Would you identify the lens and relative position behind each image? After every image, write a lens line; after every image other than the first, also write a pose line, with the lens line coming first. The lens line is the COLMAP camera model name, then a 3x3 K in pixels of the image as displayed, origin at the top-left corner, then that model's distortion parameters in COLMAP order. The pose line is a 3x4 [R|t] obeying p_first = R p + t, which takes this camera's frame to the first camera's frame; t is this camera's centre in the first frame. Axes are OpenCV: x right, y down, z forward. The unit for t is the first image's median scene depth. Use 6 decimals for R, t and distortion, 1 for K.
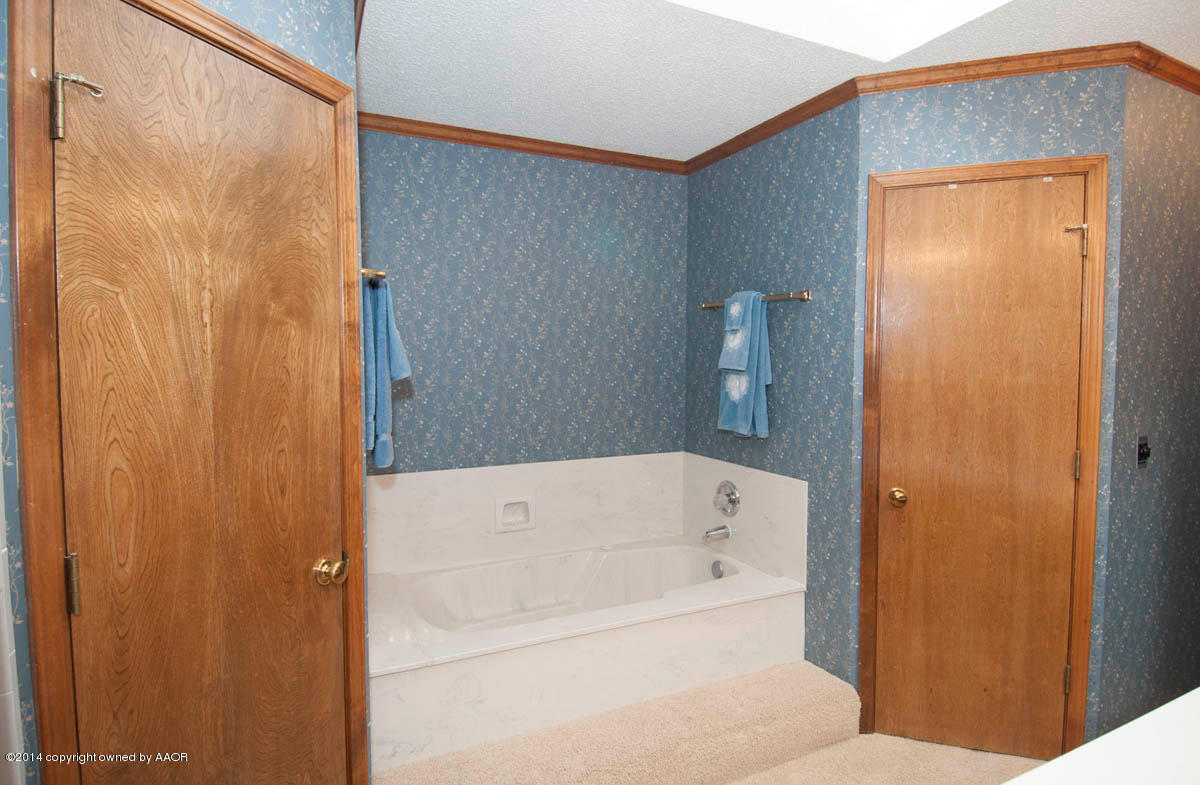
lens RADIAL K [[636.8, 0, 606.4], [0, 636.8, 382.0], [0, 0, 1]] dist [0.050214, -0.056484]
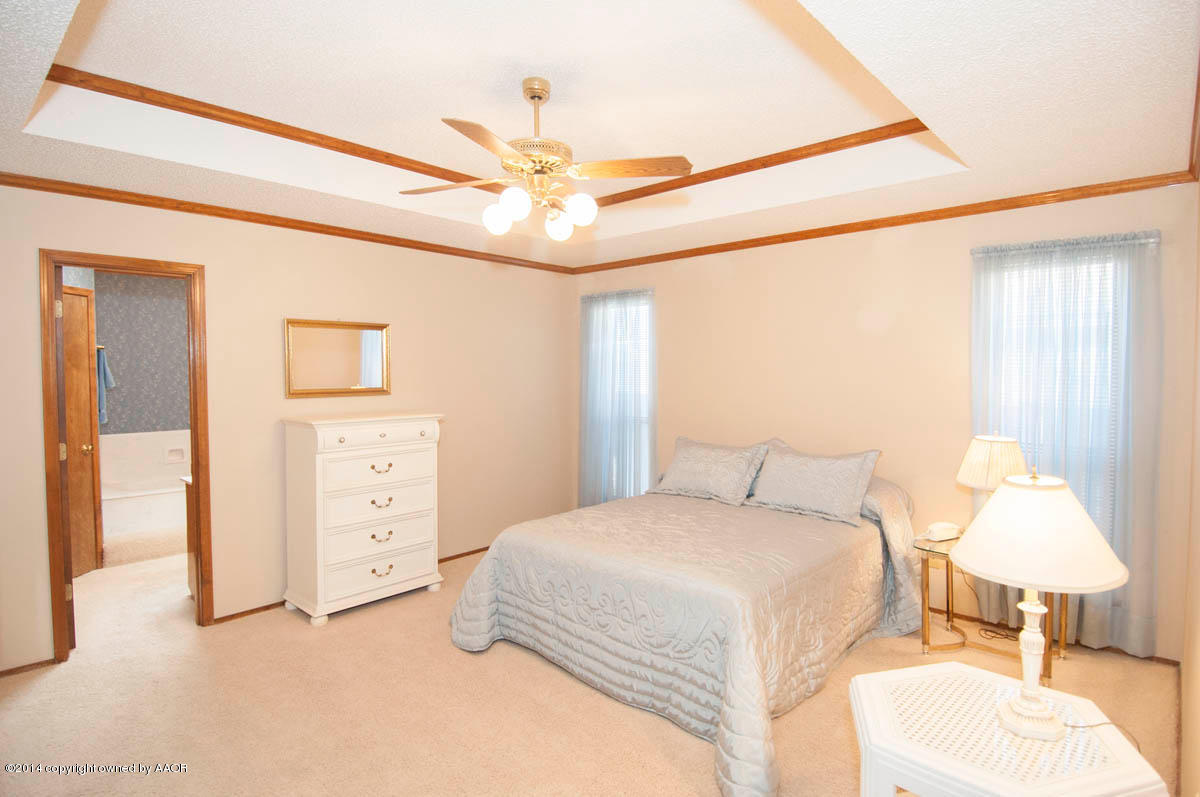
lens RADIAL K [[630.2, 0, 601.6], [0, 630.2, 390.4], [0, 0, 1]] dist [0.044792, -0.050103]
pose [[0.929765, -0.016951, 0.367764, 0.735617], [0.020834, 0.999761, -0.006589, 0.085637], [-0.367564, 0.013788, 0.929896, -2.703264]]
